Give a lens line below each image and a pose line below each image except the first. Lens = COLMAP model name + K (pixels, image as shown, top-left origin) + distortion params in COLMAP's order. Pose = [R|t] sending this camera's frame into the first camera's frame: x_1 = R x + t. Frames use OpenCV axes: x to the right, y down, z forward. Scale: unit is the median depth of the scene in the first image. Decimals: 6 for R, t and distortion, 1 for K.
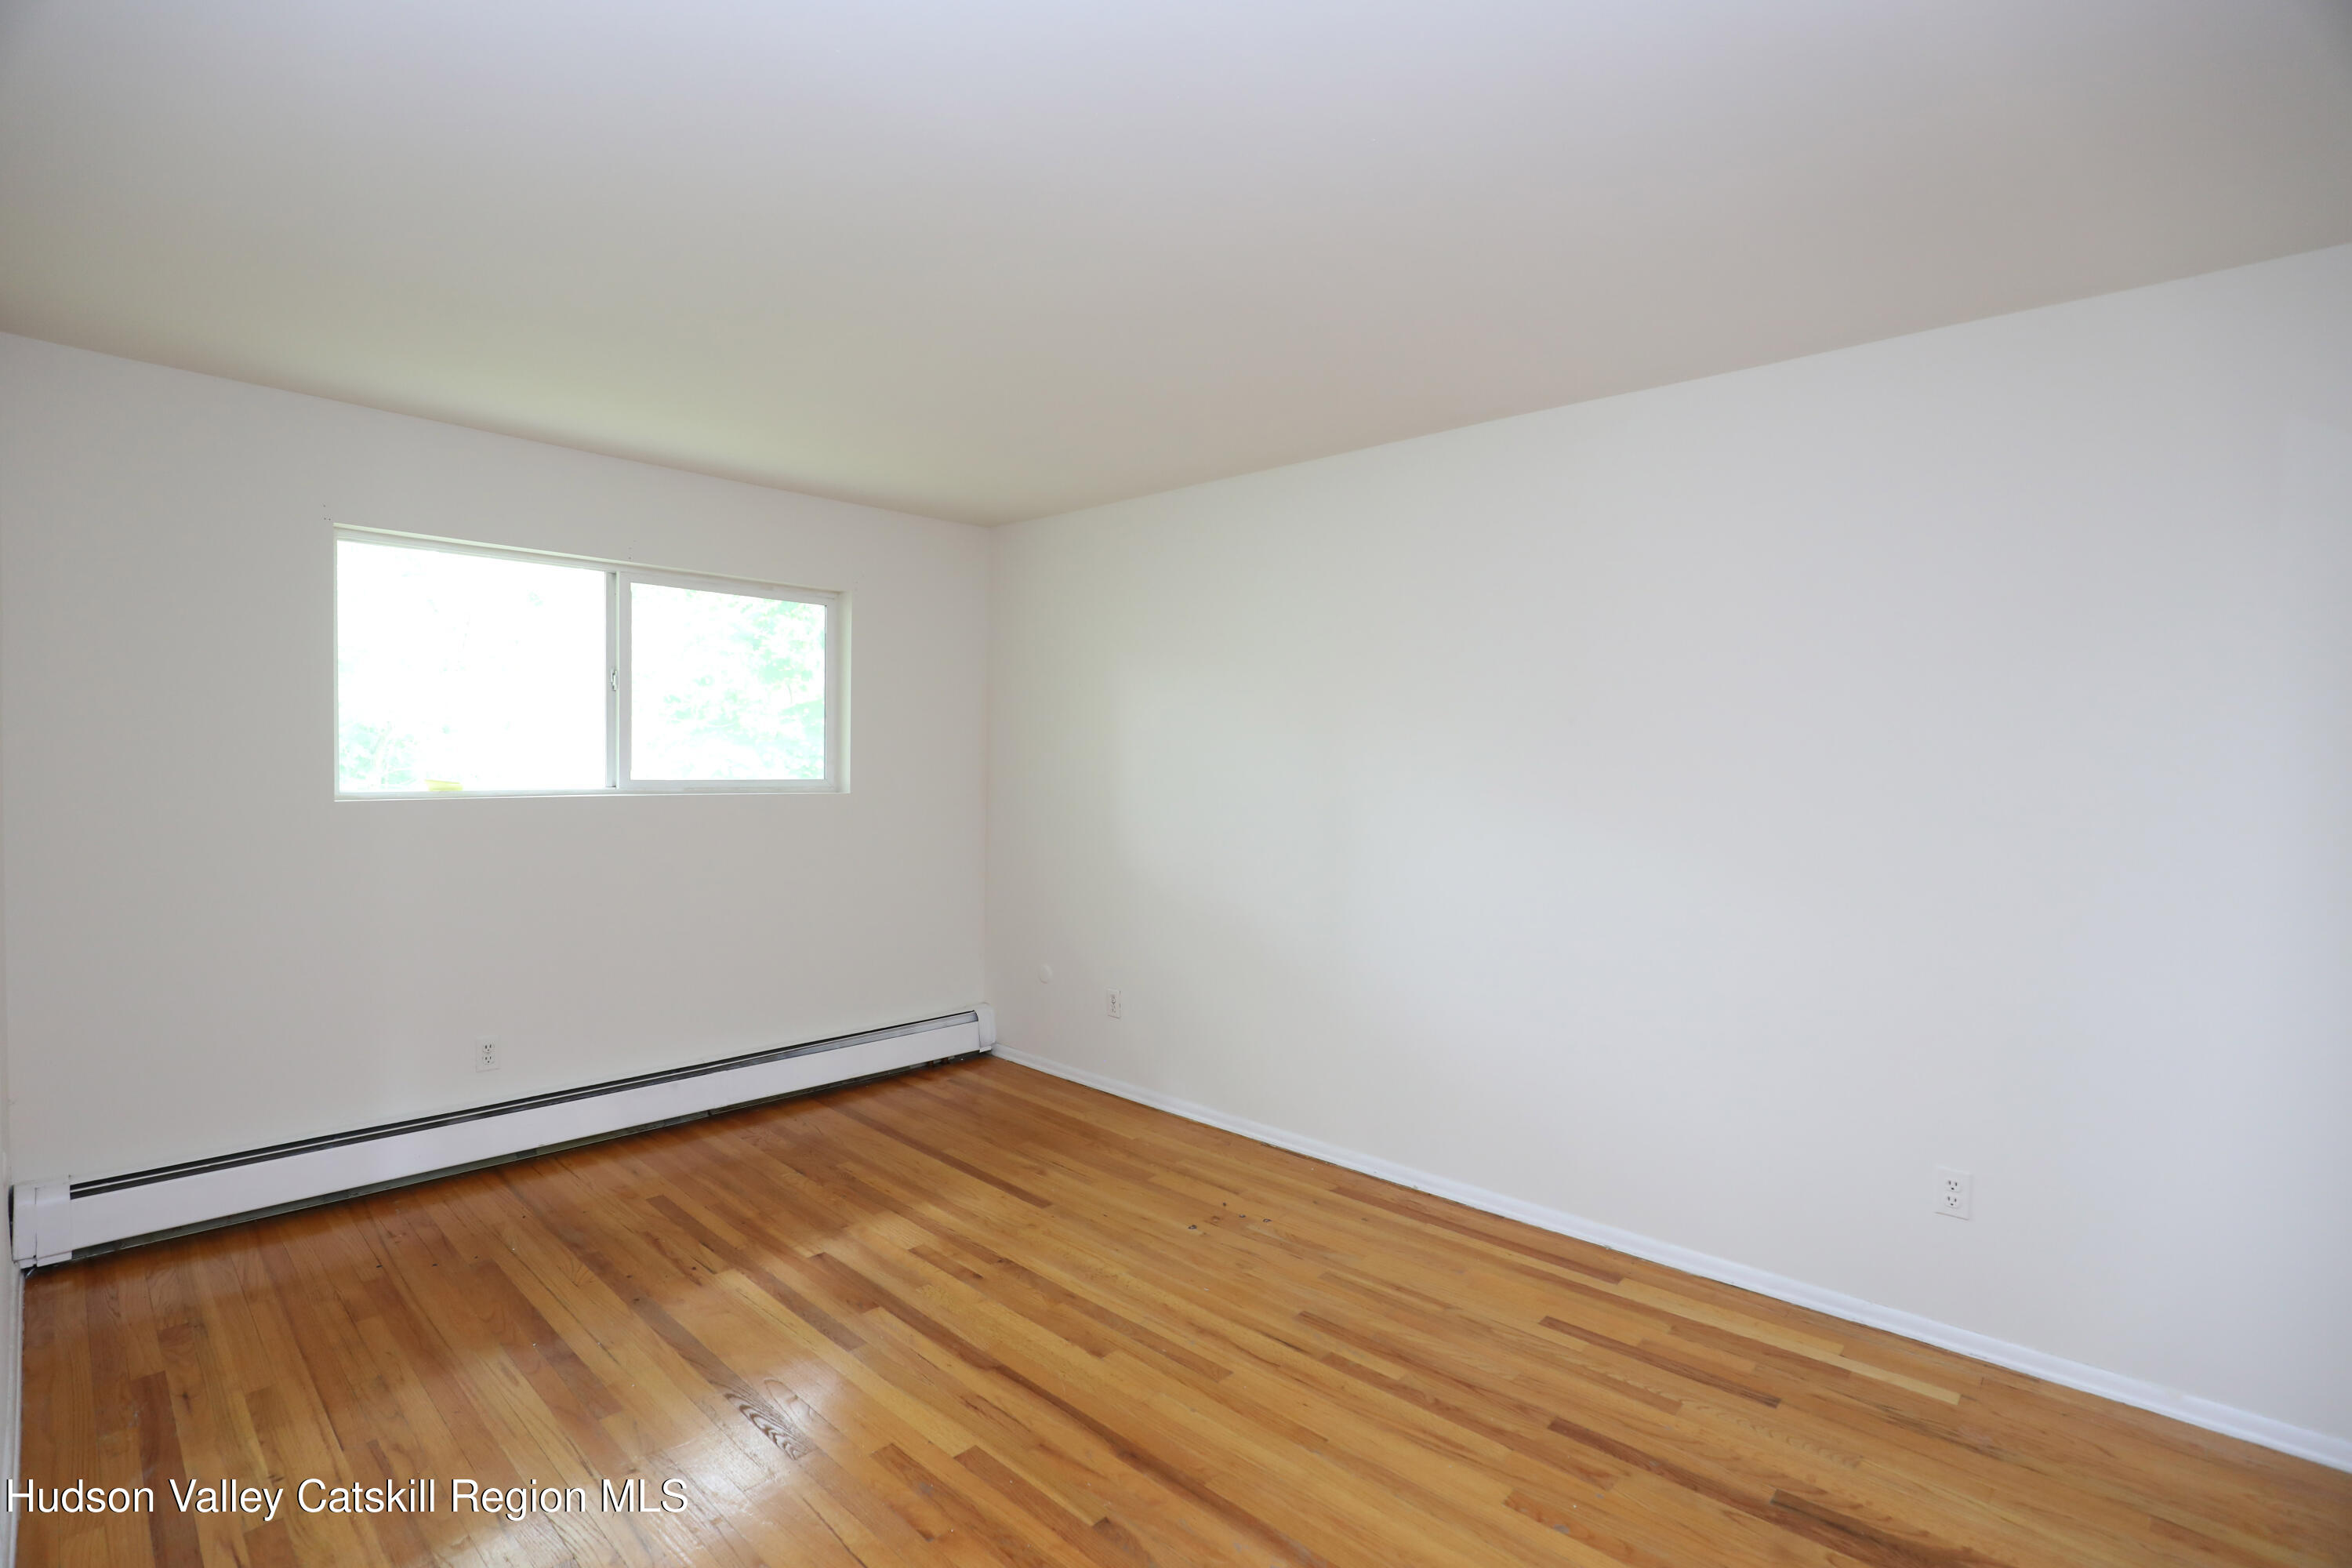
lens RADIAL K [[1065.9, 0, 1179.8], [0, 1065.9, 768.4], [0, 0, 1]] dist [-0.016309, 0.000510]
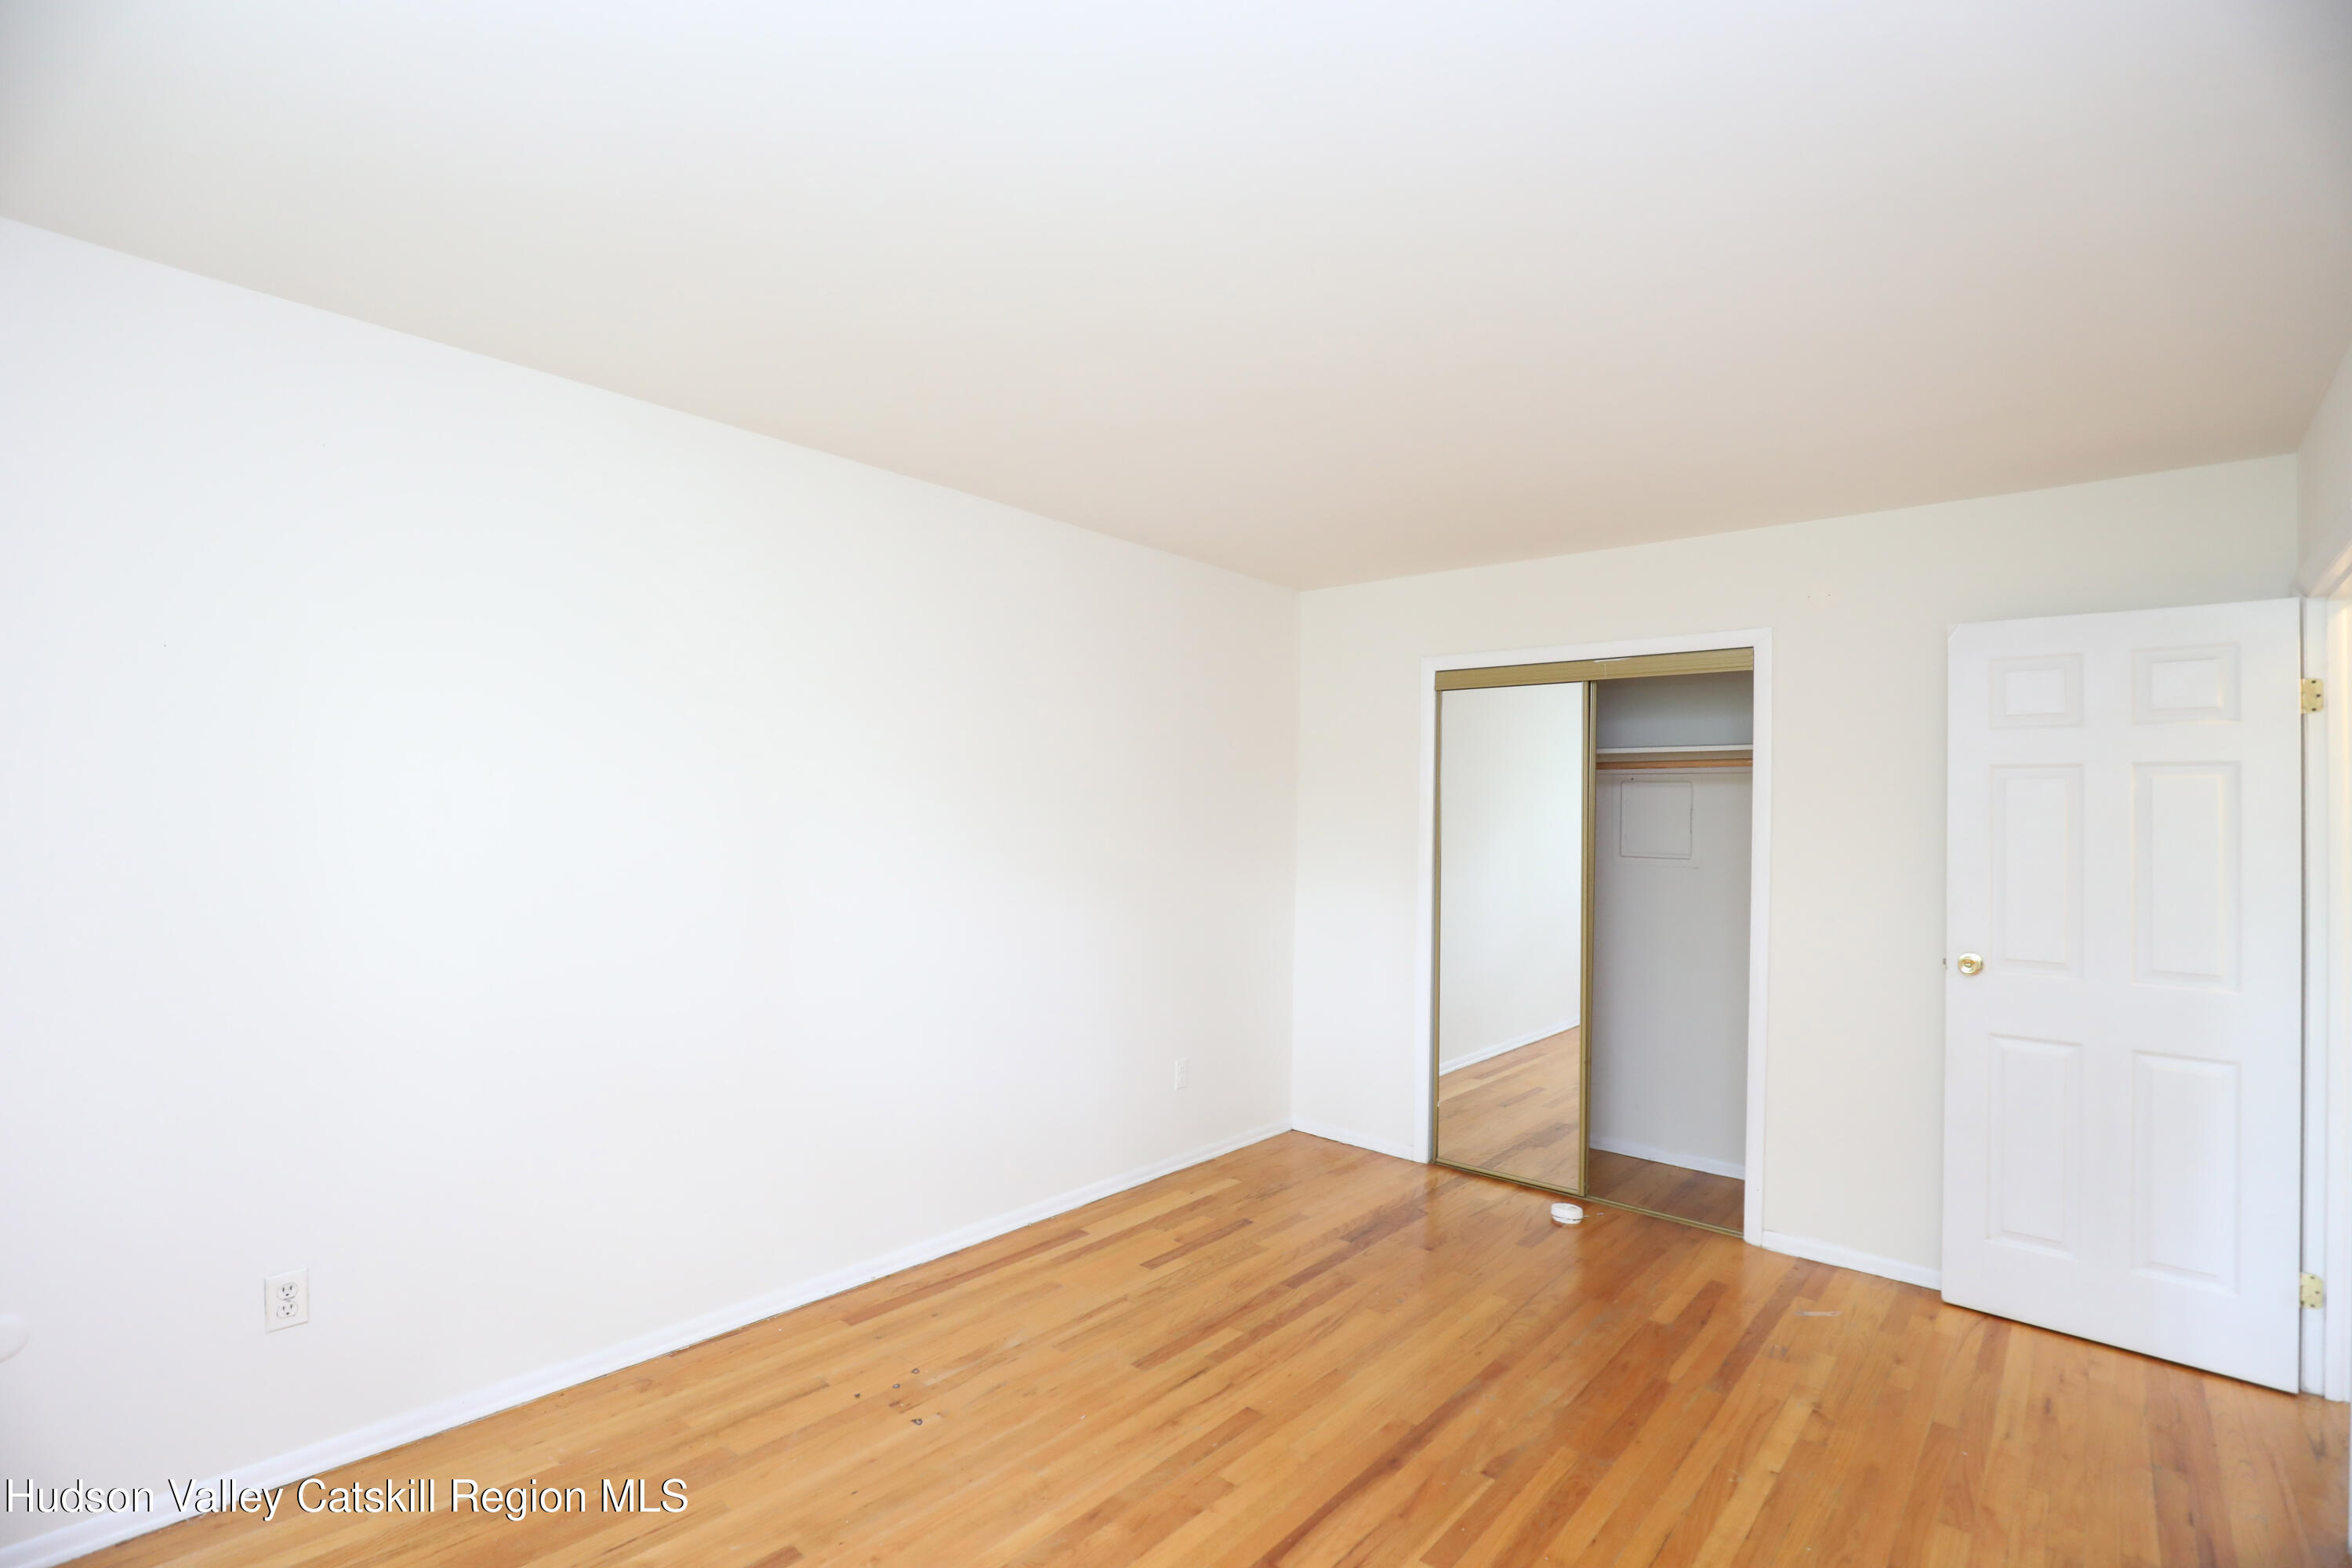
lens RADIAL K [[1065.9, 0, 1183.0], [0, 1065.9, 791.4], [0, 0, 1]] dist [-0.016309, 0.000510]
pose [[-0.001620, 0.006896, 0.999975, -0.893030], [-0.010748, 0.999918, -0.006913, -0.023946], [-0.999941, -0.010759, -0.001546, 0.961864]]
